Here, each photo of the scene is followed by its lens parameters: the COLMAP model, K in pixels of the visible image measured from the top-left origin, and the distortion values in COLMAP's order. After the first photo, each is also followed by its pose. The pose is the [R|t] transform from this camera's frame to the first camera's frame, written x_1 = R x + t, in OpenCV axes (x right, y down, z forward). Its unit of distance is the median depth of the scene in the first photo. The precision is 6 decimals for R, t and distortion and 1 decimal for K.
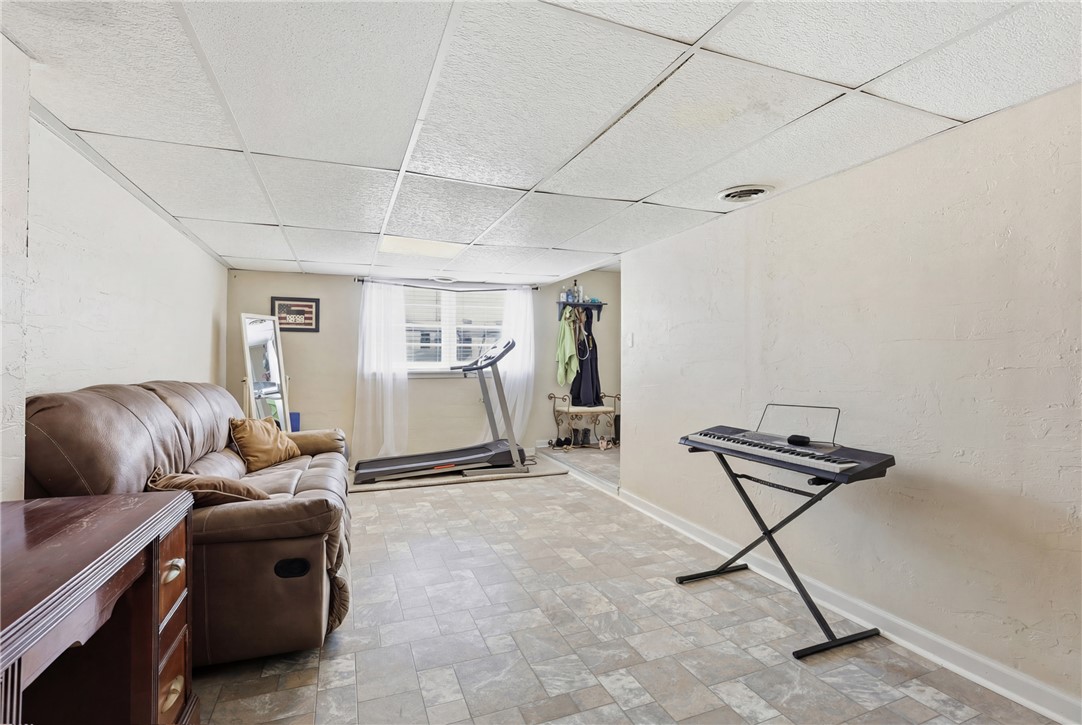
lens RADIAL K [[515.0, 0, 541.0], [0, 515.0, 362.5], [0, 0, 1]] dist [-0.004370, -0.001124]
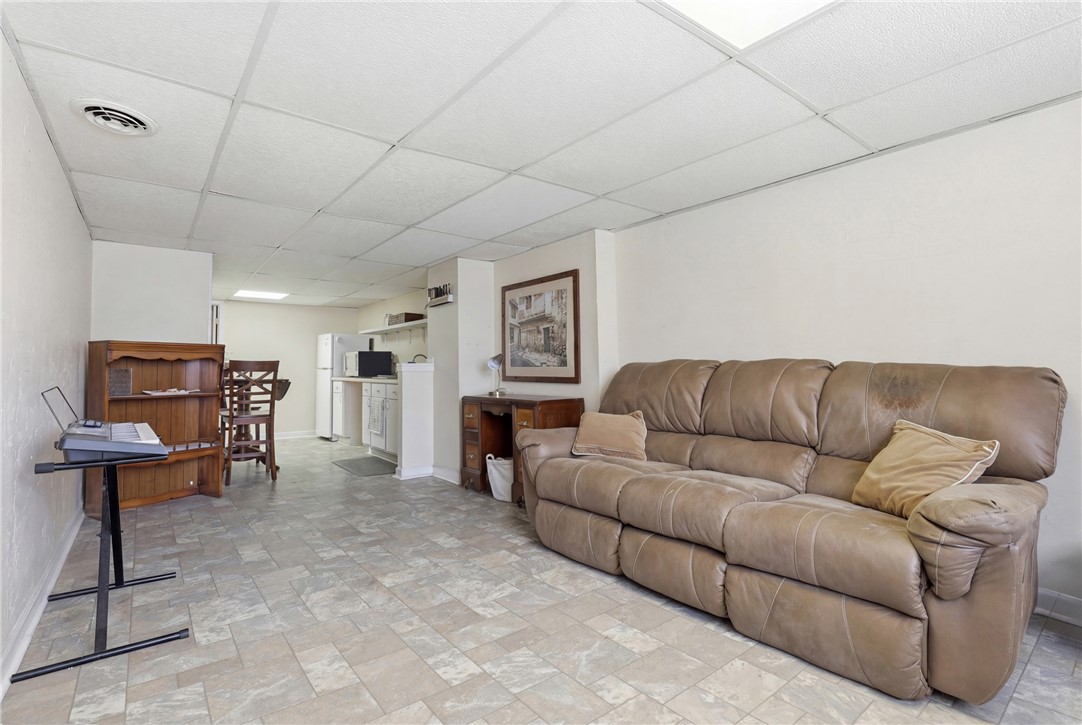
lens RADIAL K [[515.0, 0, 541.0], [0, 515.0, 362.5], [0, 0, 1]] dist [-0.004370, -0.001124]
pose [[-0.958997, -0.003499, -0.283396, -0.006323], [0.002526, 0.999779, -0.020892, 0.067221], [0.283406, -0.020751, -0.958775, 2.096664]]
